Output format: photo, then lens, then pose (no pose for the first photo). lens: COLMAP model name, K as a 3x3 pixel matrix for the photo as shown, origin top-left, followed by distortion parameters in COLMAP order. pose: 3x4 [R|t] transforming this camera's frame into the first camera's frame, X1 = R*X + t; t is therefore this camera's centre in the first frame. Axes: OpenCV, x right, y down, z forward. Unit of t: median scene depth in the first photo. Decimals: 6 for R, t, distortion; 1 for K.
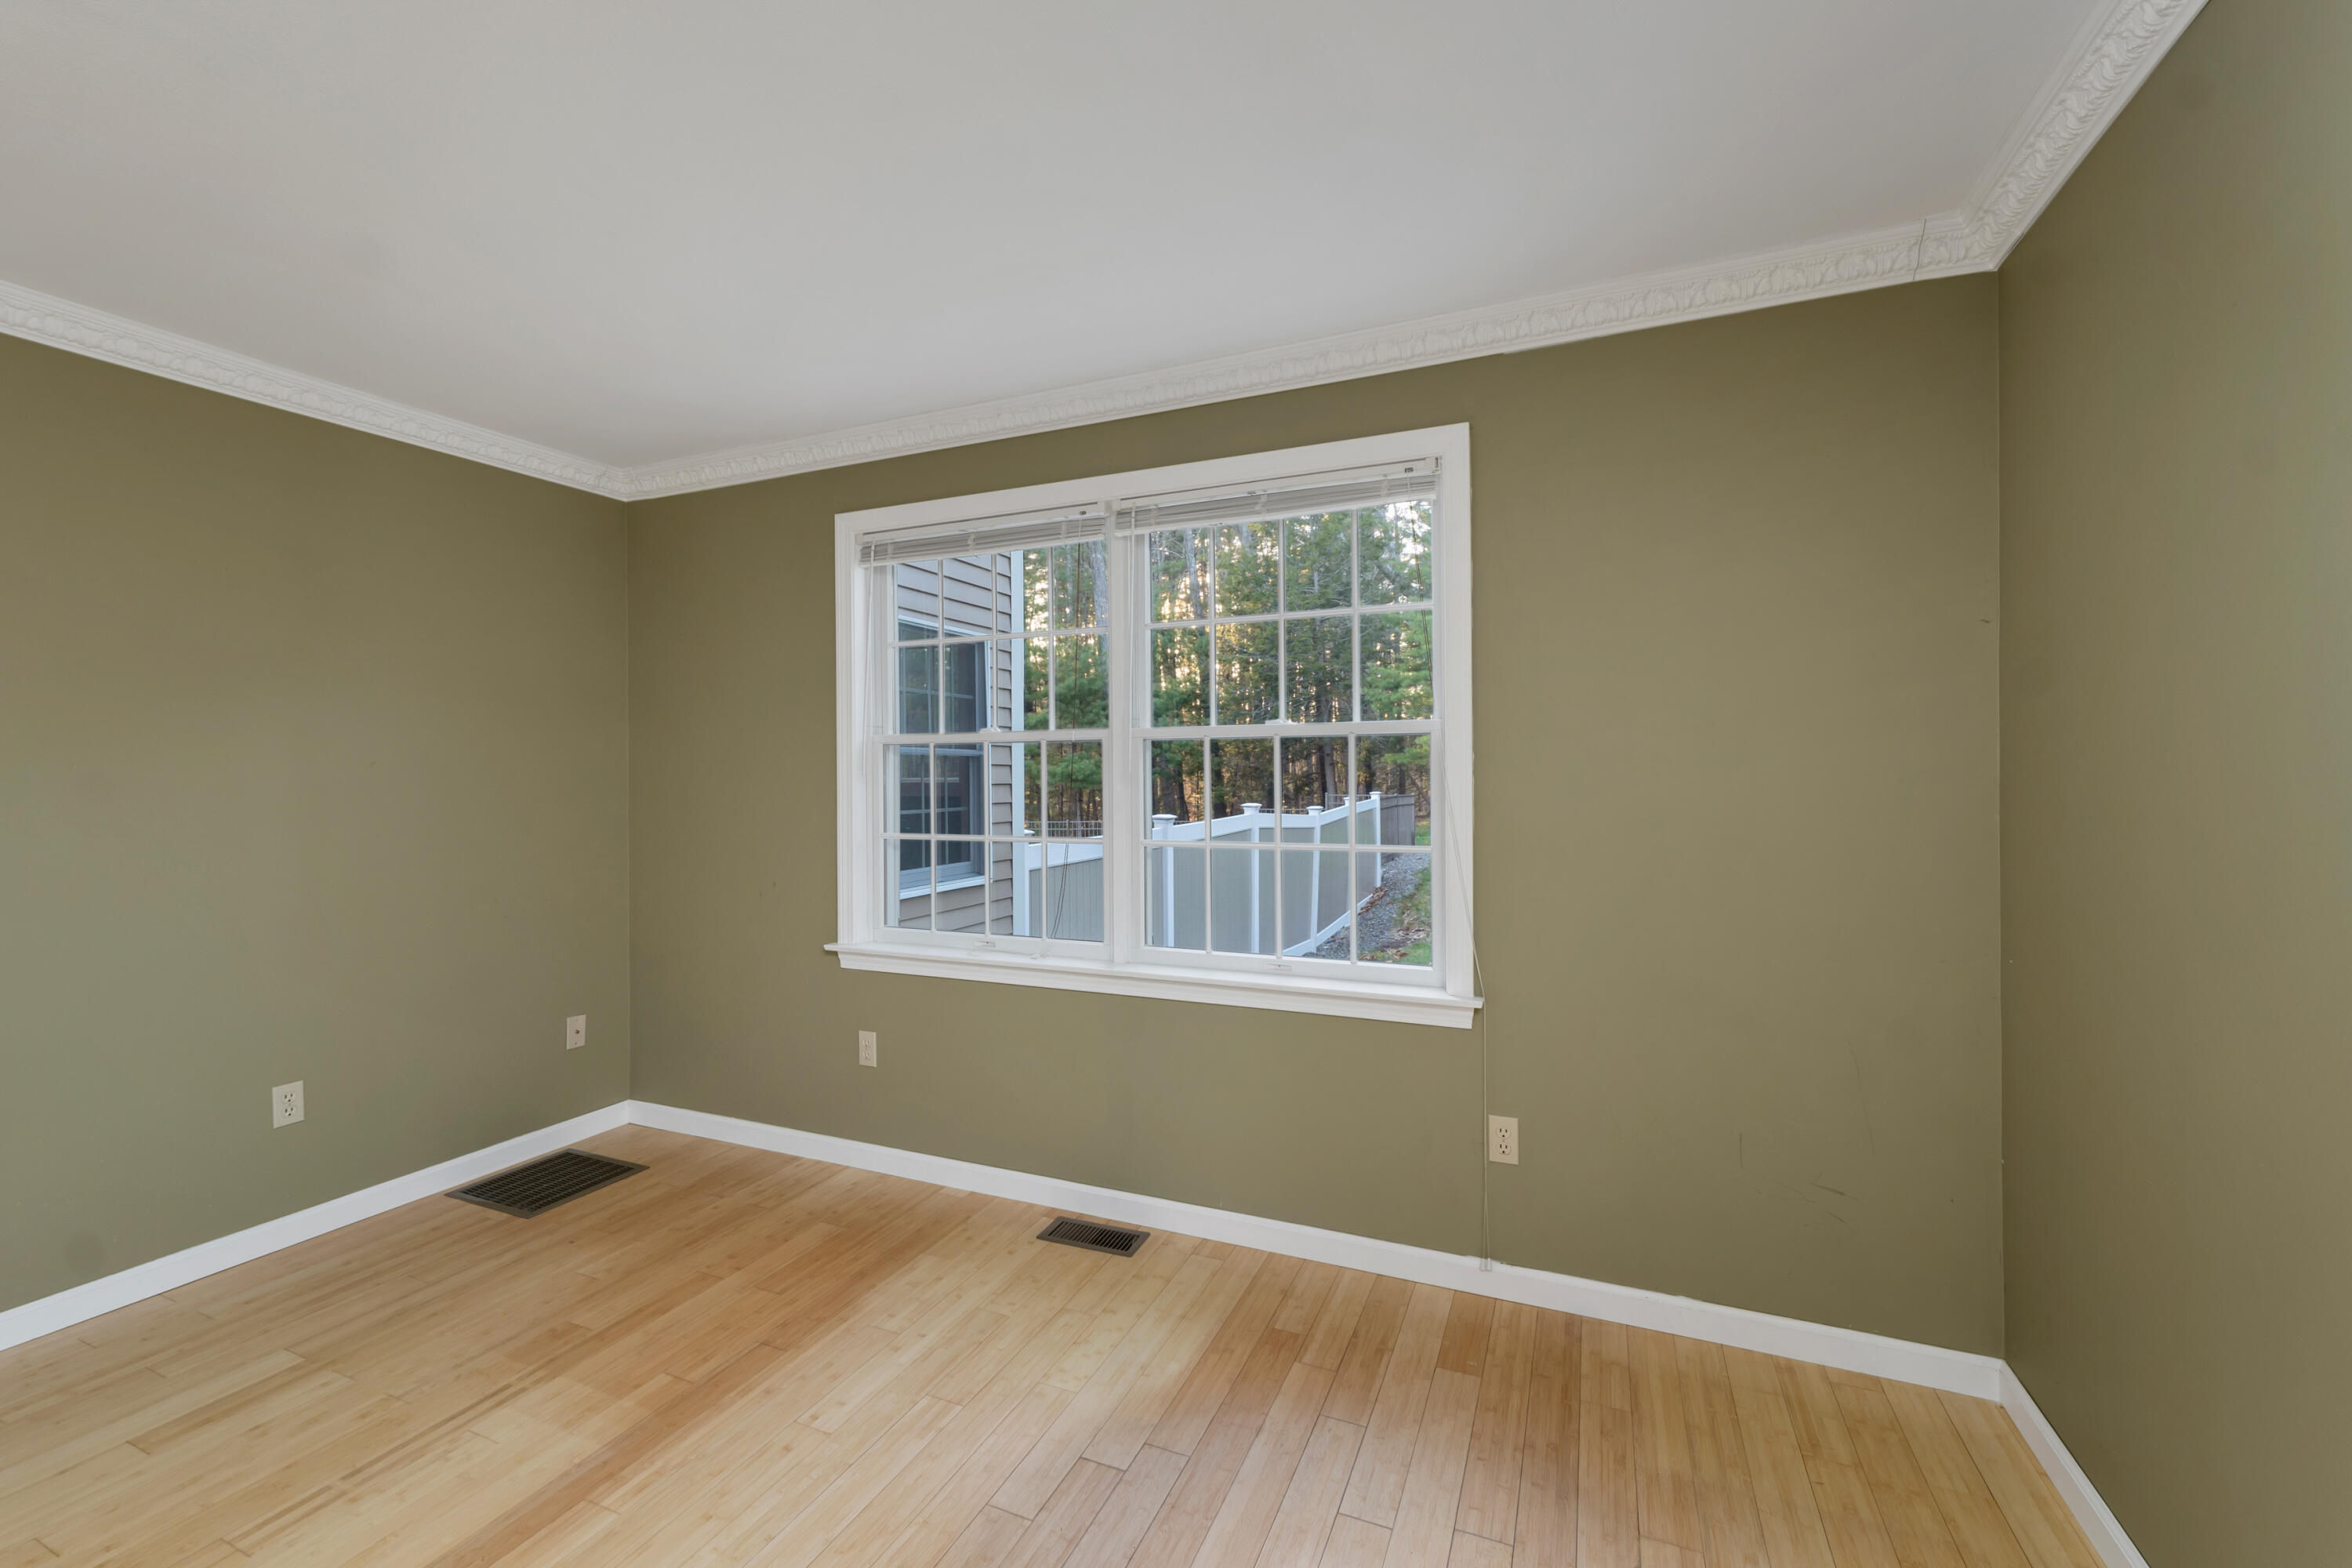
lens RADIAL K [[980.3, 0, 1174.1], [0, 980.3, 775.7], [0, 0, 1]] dist [0.000208, 0.000181]
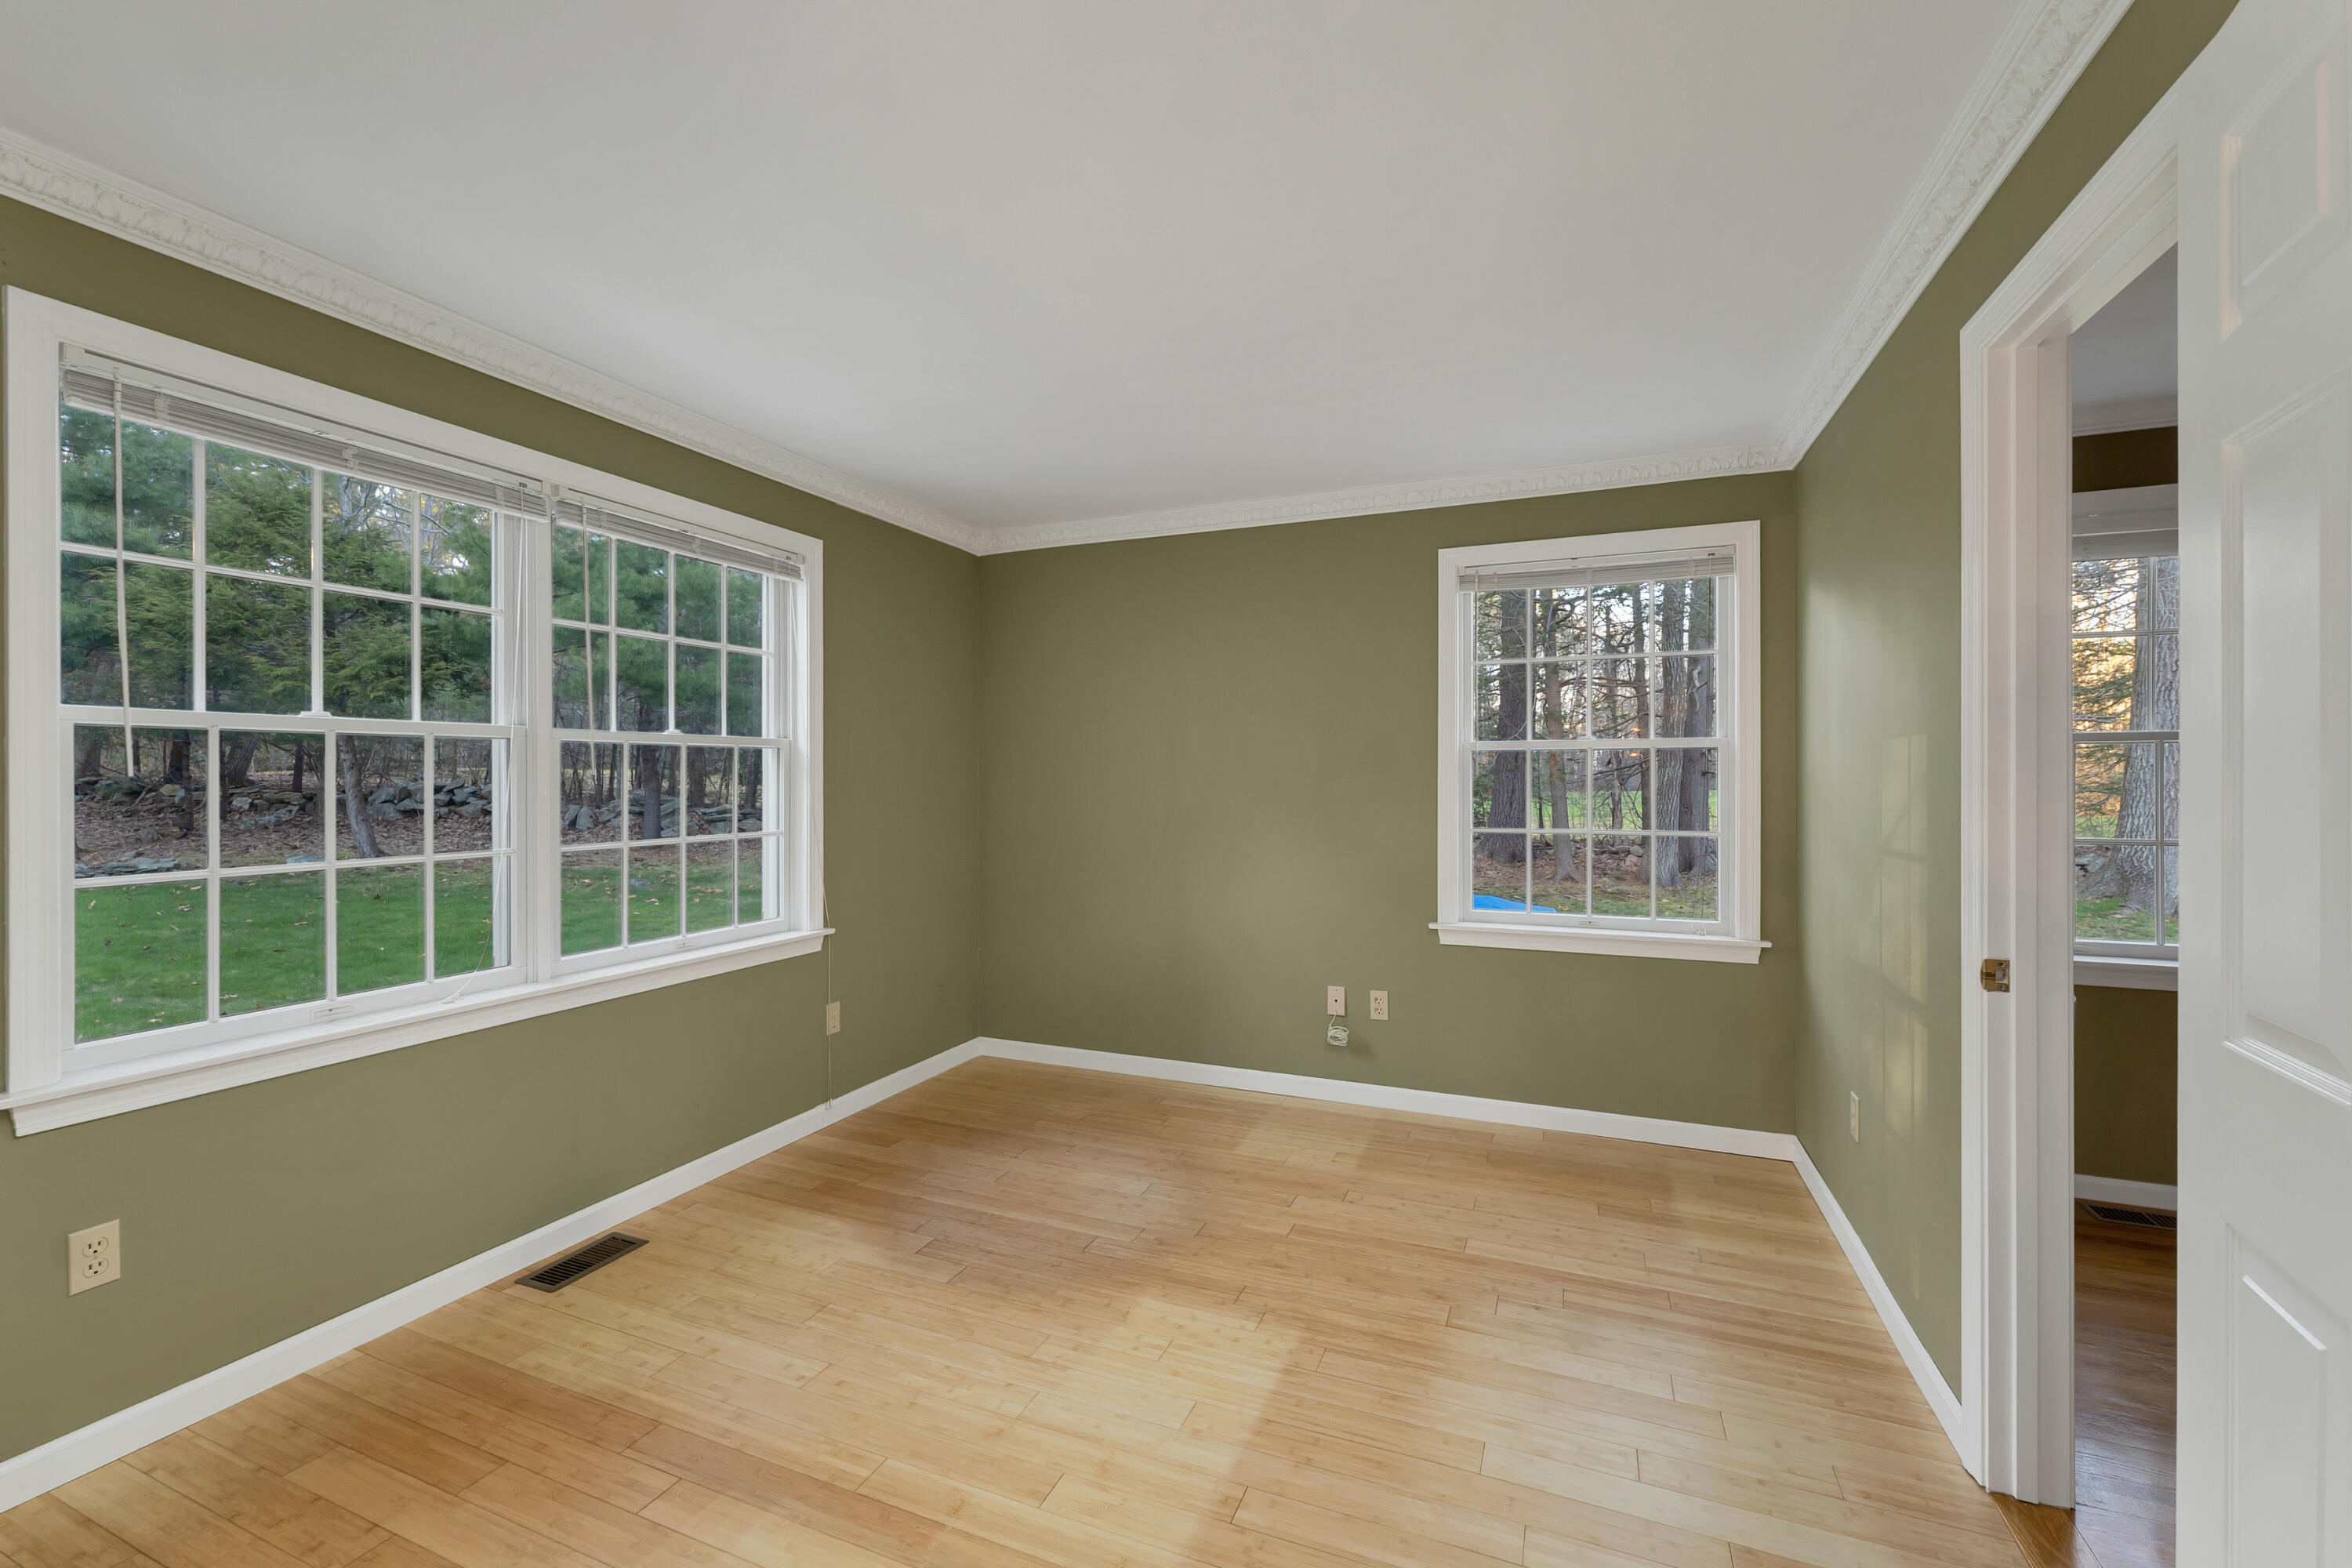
lens RADIAL K [[980.3, 0, 1179.1], [0, 980.3, 776.5], [0, 0, 1]] dist [0.000208, 0.000181]
pose [[-0.033539, 0.003986, 0.999429, -1.191245], [0.002438, 0.999989, -0.003907, 0.003784], [-0.999434, 0.002306, -0.033549, 0.510452]]
